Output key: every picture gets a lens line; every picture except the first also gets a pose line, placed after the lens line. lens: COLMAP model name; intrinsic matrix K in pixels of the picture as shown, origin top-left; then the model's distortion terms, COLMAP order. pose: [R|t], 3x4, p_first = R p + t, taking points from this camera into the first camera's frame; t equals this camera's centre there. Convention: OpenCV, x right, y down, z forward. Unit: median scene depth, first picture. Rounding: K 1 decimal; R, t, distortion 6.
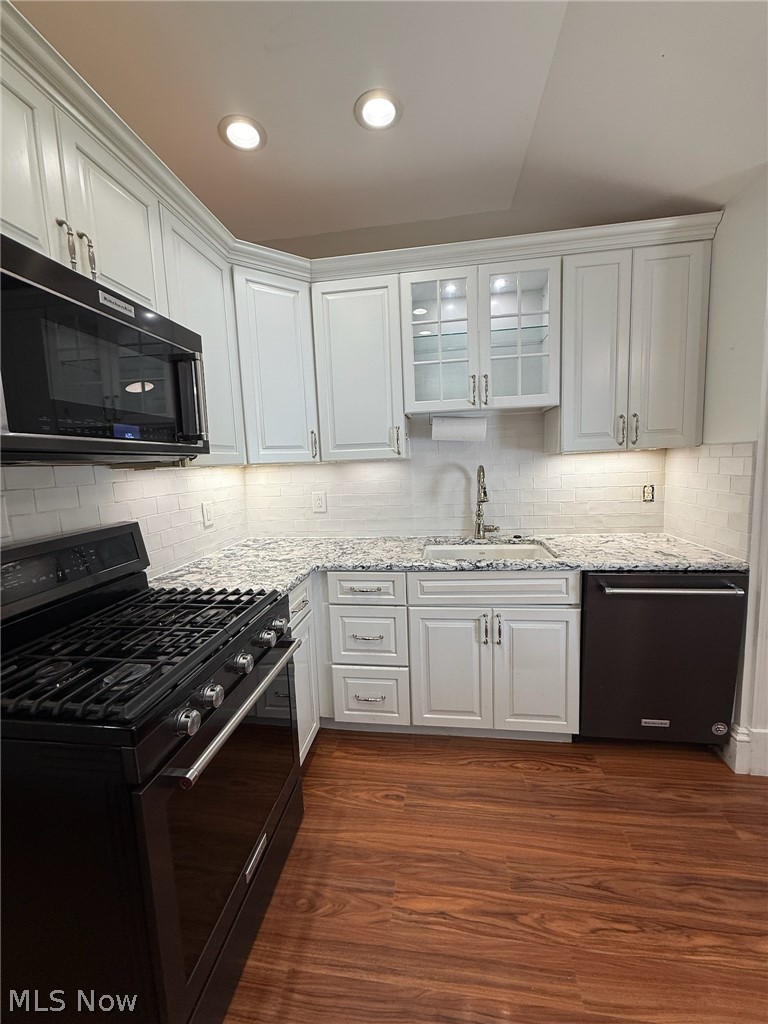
lens RADIAL K [[407.2, 0, 385.6], [0, 407.2, 508.7], [0, 0, 1]] dist [0.000049, 0.000260]
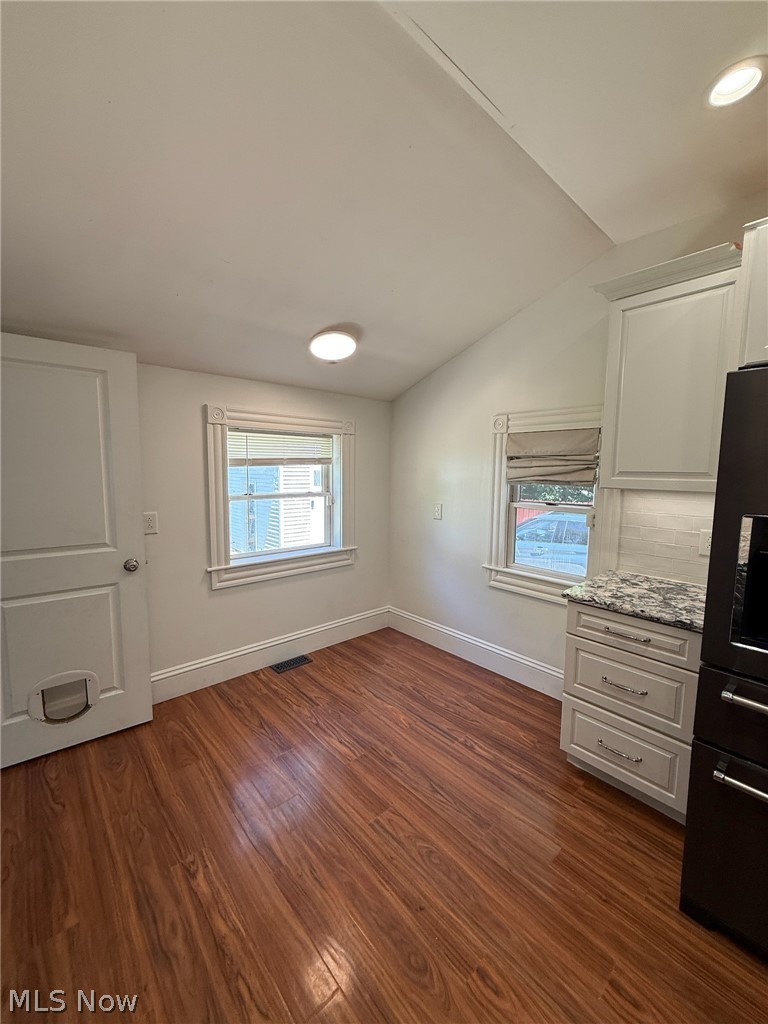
lens RADIAL K [[407.2, 0, 385.6], [0, 407.2, 508.7], [0, 0, 1]] dist [0.000049, 0.000260]
pose [[-0.763958, -0.032860, 0.644429, -0.168820], [0.091682, 0.983042, 0.158814, -0.145191], [-0.638720, 0.180410, -0.747990, 0.853278]]
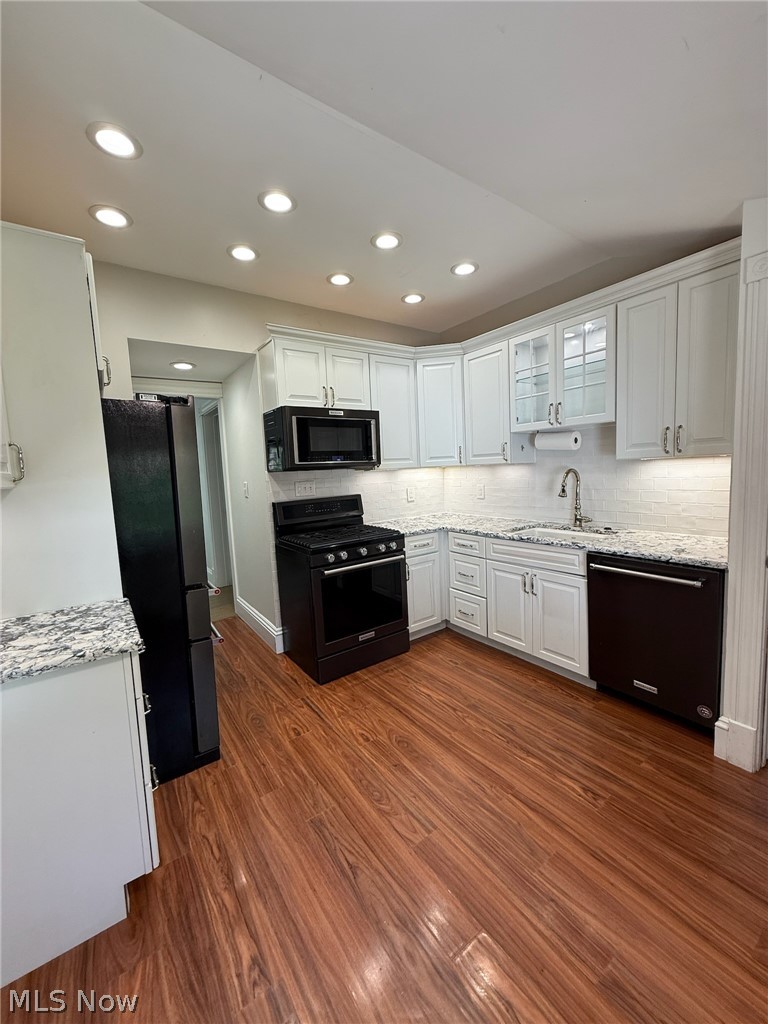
lens RADIAL K [[407.2, 0, 385.6], [0, 407.2, 508.7], [0, 0, 1]] dist [0.000049, 0.000260]
pose [[0.690952, 0.081173, -0.718329, 0.933699], [-0.066280, 0.996604, 0.048865, -0.005721], [0.719856, 0.013848, 0.693985, -0.385035]]
